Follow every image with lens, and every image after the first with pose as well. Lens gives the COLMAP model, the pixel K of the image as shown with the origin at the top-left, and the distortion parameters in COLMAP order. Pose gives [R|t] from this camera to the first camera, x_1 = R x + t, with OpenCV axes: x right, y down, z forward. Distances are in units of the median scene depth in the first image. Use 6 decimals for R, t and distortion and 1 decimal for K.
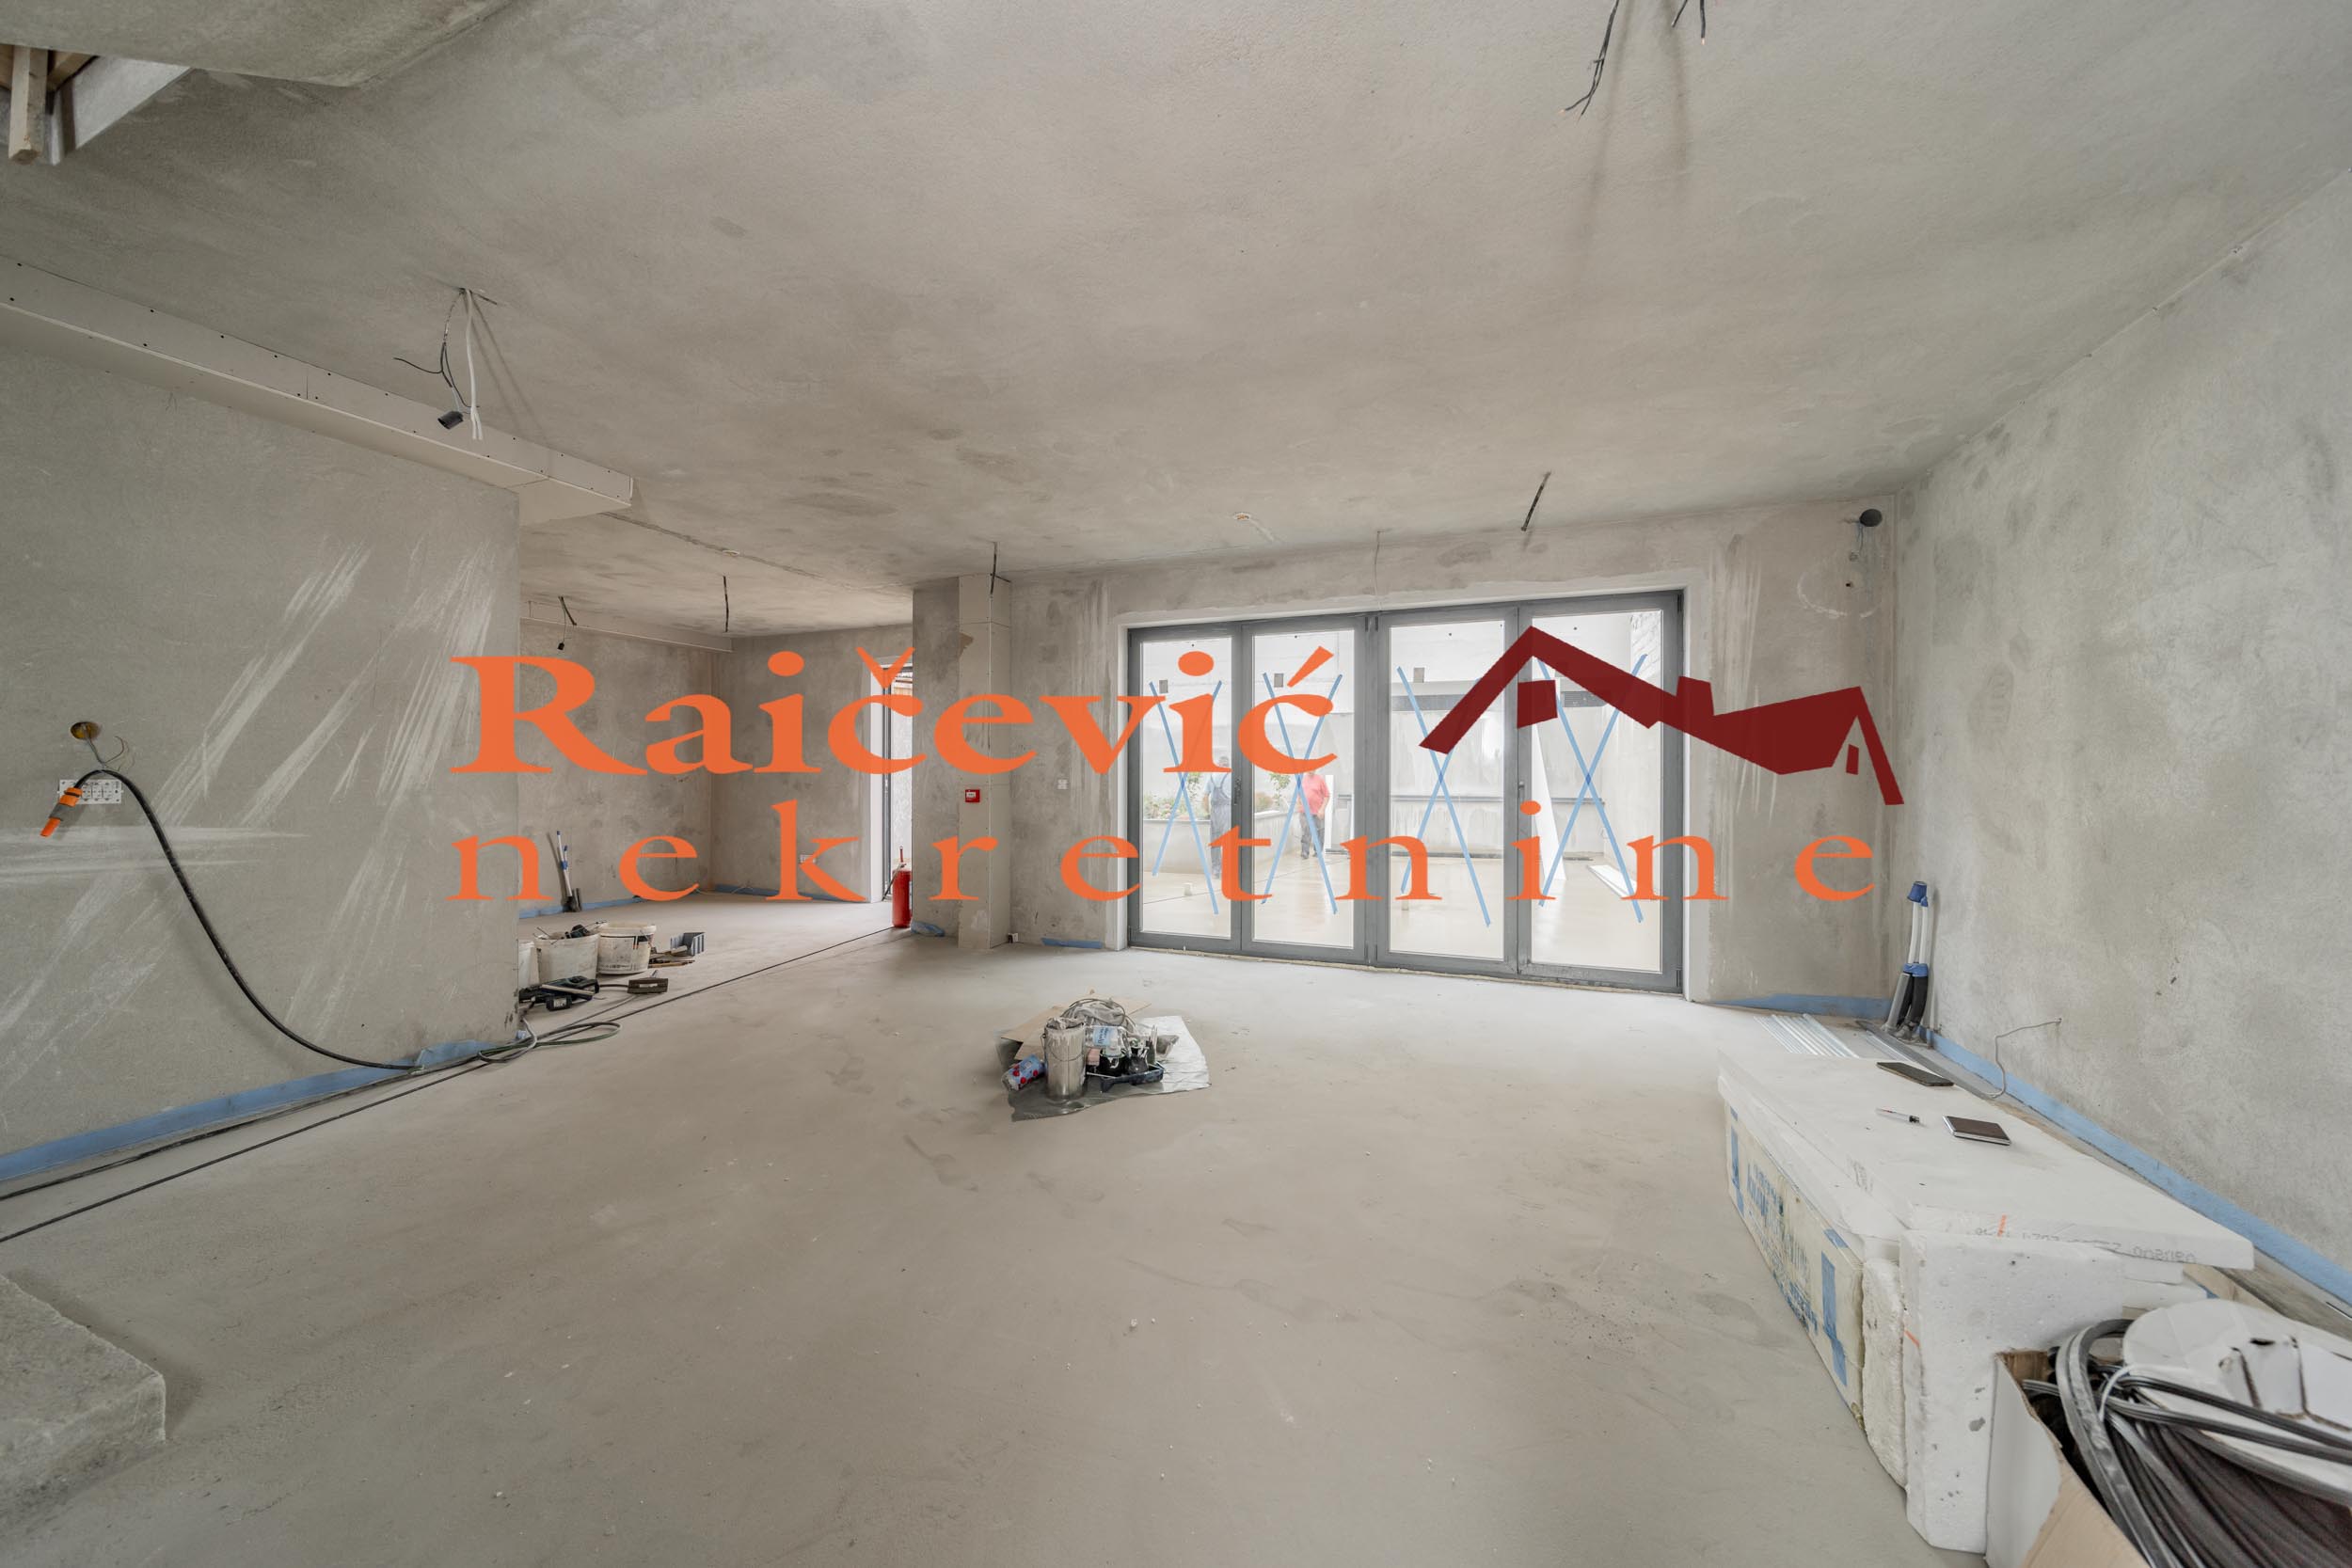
lens RADIAL K [[806.4, 0, 1171.1], [0, 806.4, 777.8], [0, 0, 1]] dist [-0.001015, -0.000147]
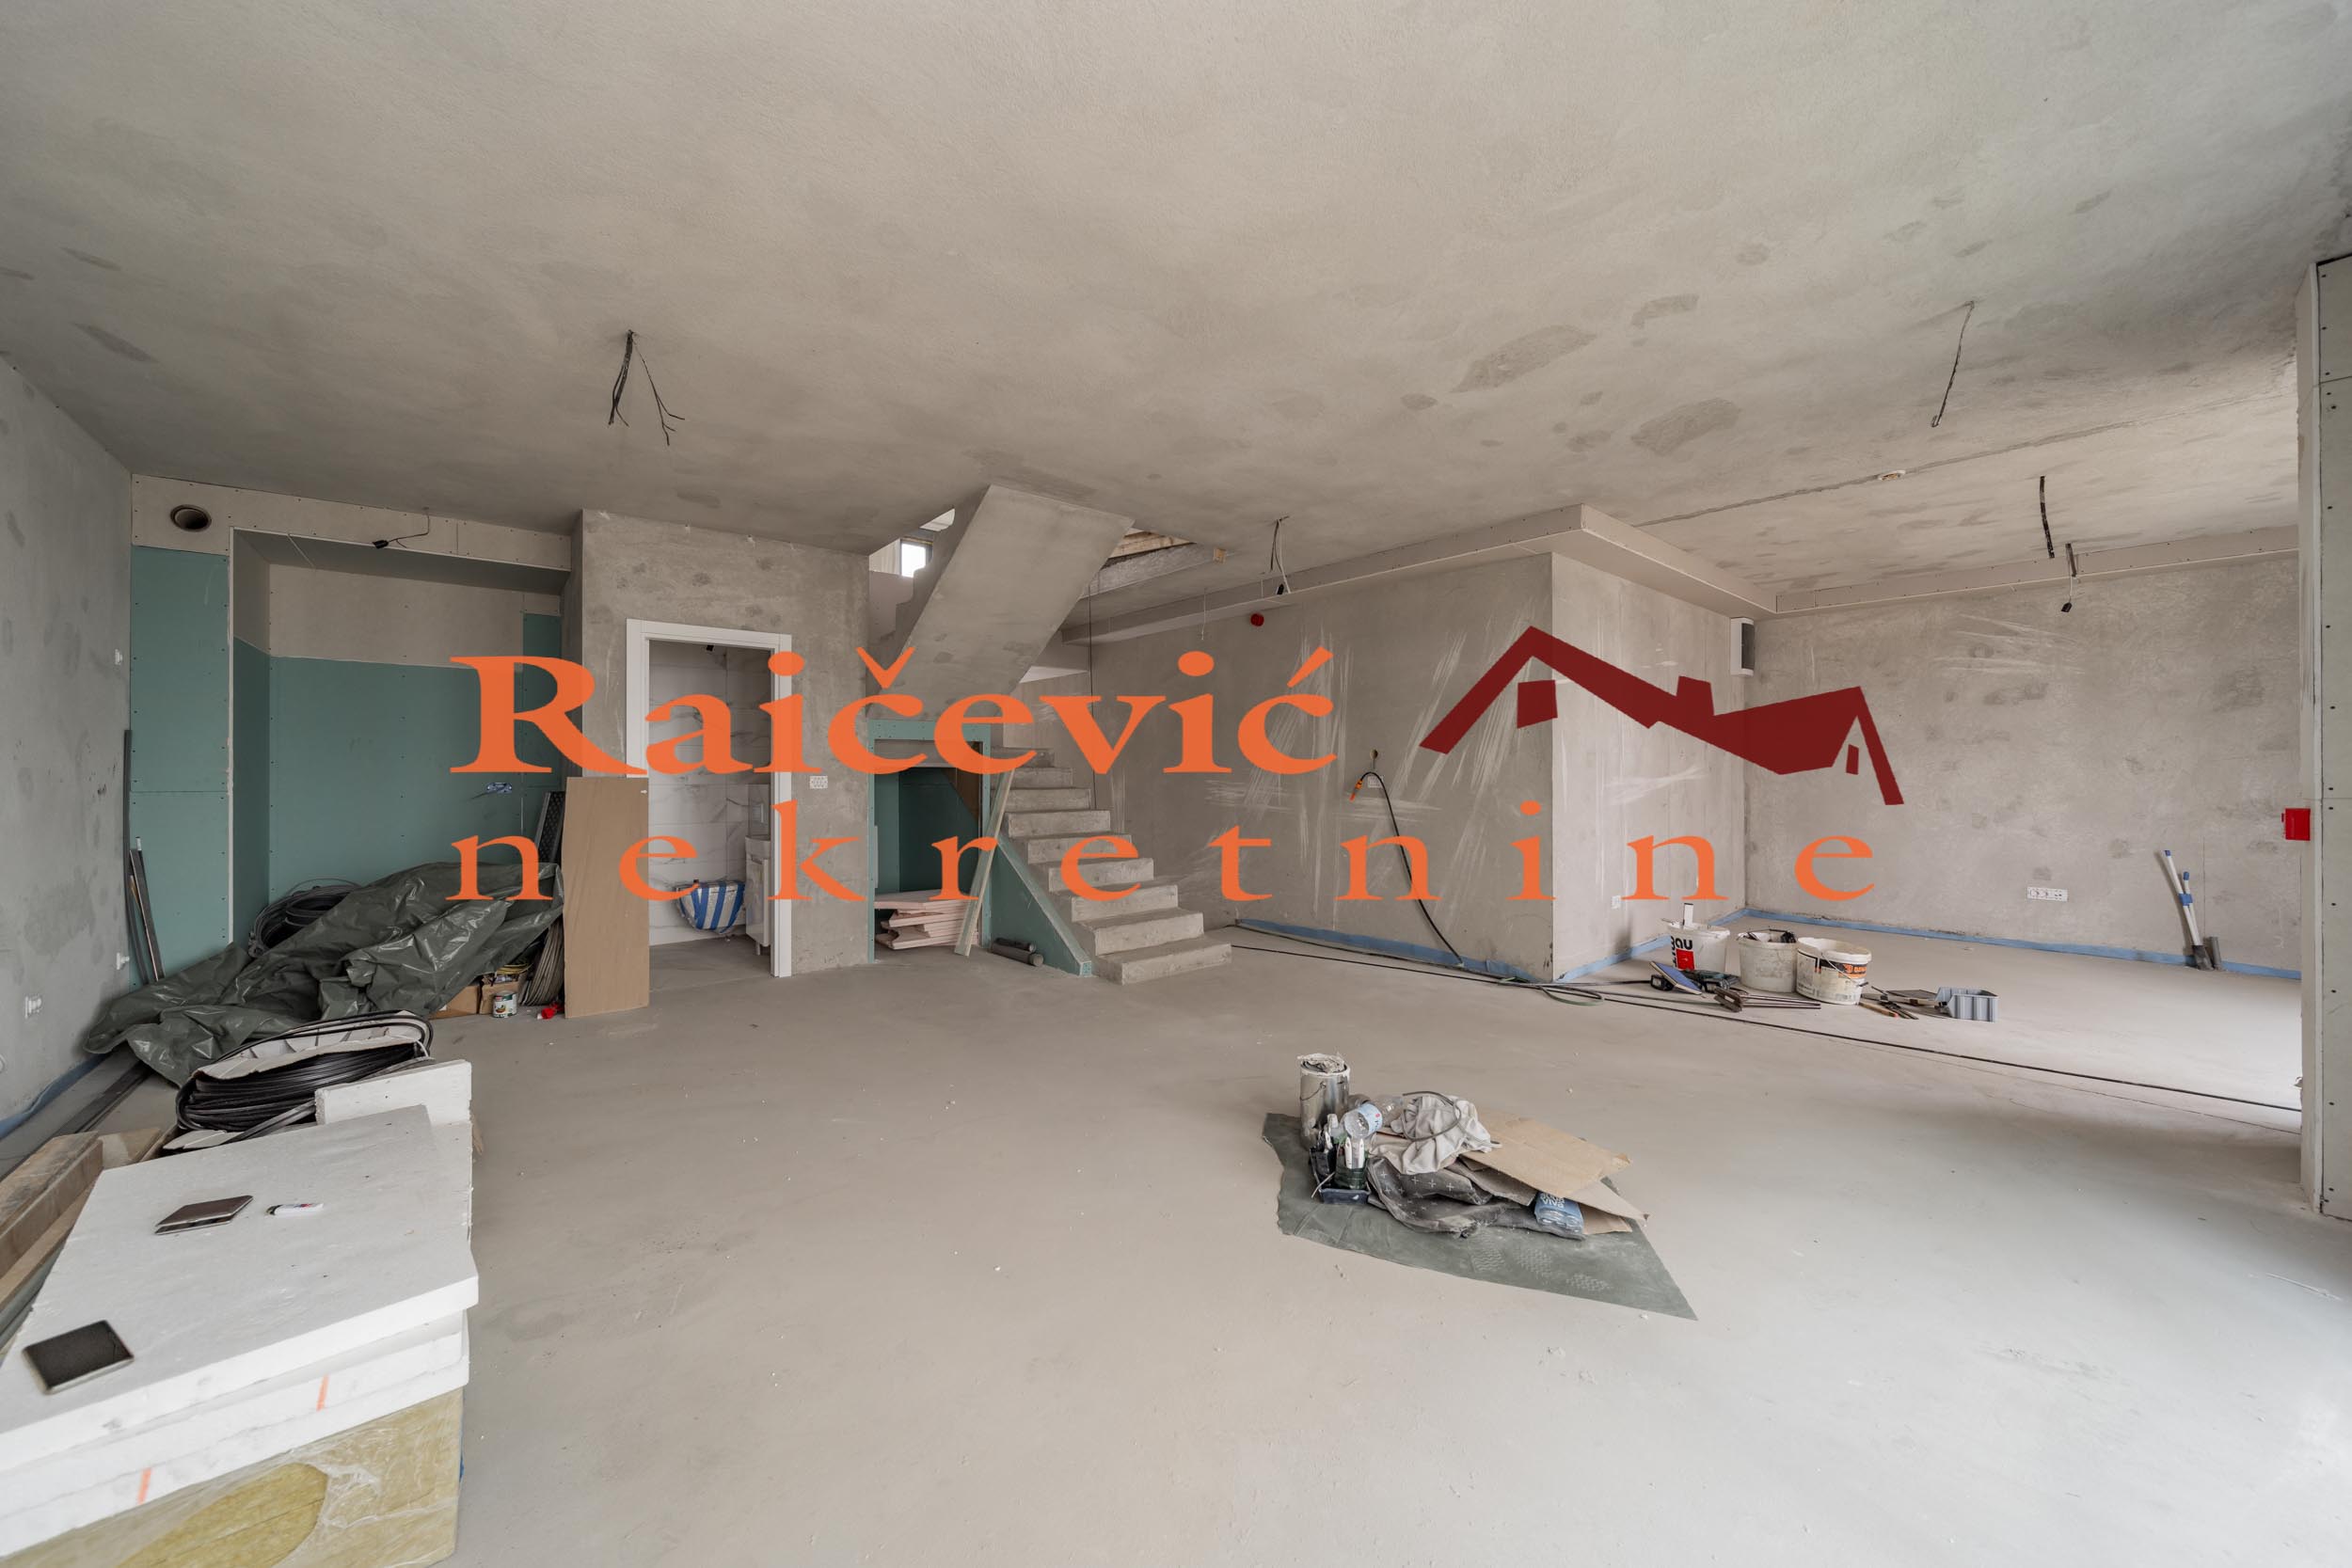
lens RADIAL K [[806.4, 0, 1171.1], [0, 806.4, 777.8], [0, 0, 1]] dist [-0.001015, -0.000147]
pose [[-0.464692, 0.001653, -0.885471, 0.691178], [-0.002175, 0.999993, 0.003008, 0.000189], [0.885469, 0.003324, -0.464686, 1.237555]]
